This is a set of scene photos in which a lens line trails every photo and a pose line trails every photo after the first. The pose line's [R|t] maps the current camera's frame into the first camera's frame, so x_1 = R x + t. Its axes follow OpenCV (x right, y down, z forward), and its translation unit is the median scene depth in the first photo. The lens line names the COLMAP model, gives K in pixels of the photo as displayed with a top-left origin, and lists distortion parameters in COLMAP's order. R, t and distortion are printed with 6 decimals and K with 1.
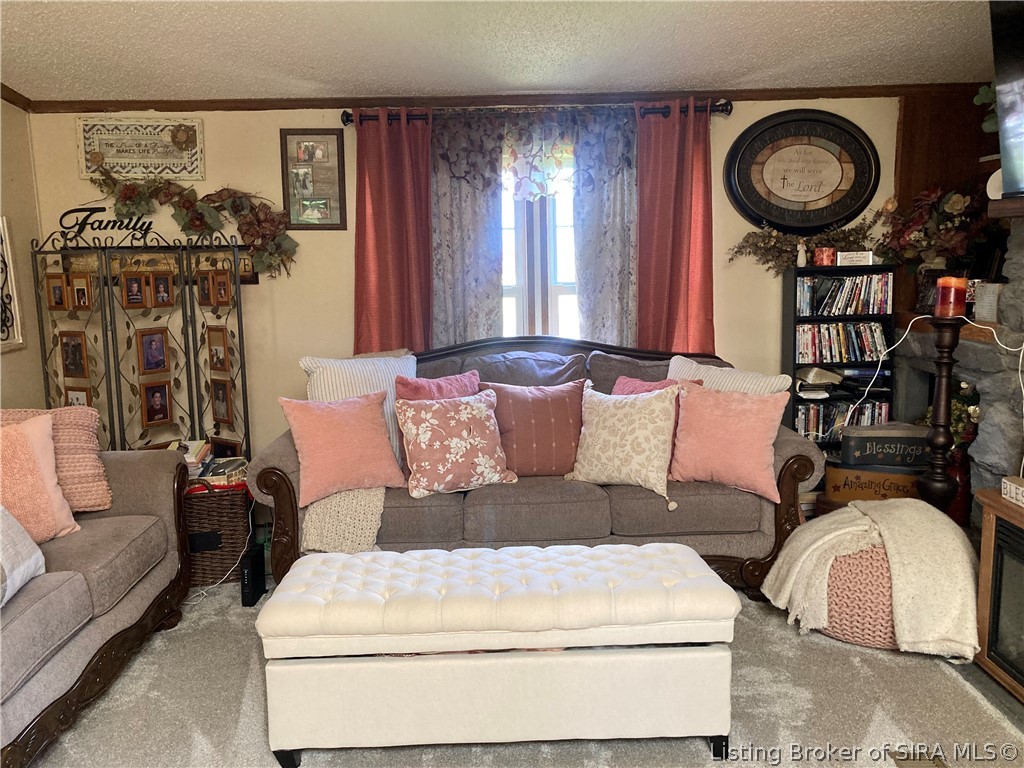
lens RADIAL K [[825.2, 0, 512.0], [0, 825.2, 384.0], [0, 0, 1]] dist [0.006315, 0.002025]
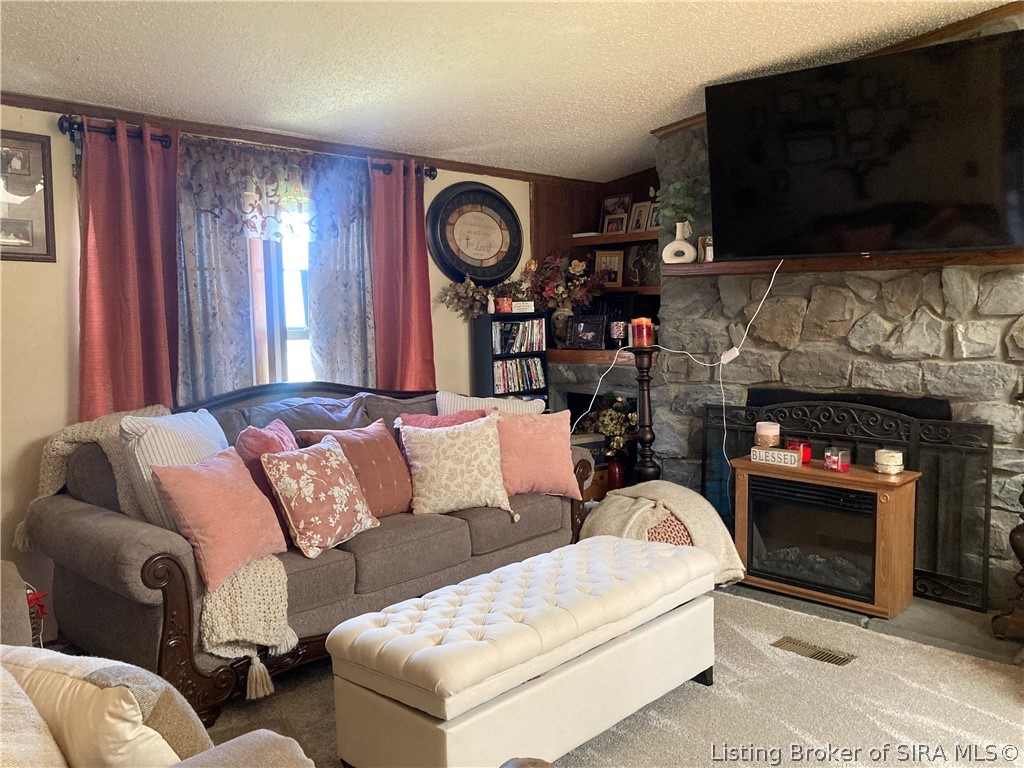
lens RADIAL K [[811.6, 0, 512.0], [0, 811.6, 384.0], [0, 0, 1]] dist [0.081646, -0.165133]
pose [[0.708507, -0.053223, 0.703694, -0.463273], [0.106506, 0.993795, -0.032069, 0.000624], [-0.697621, 0.097669, 0.709779, 0.156821]]
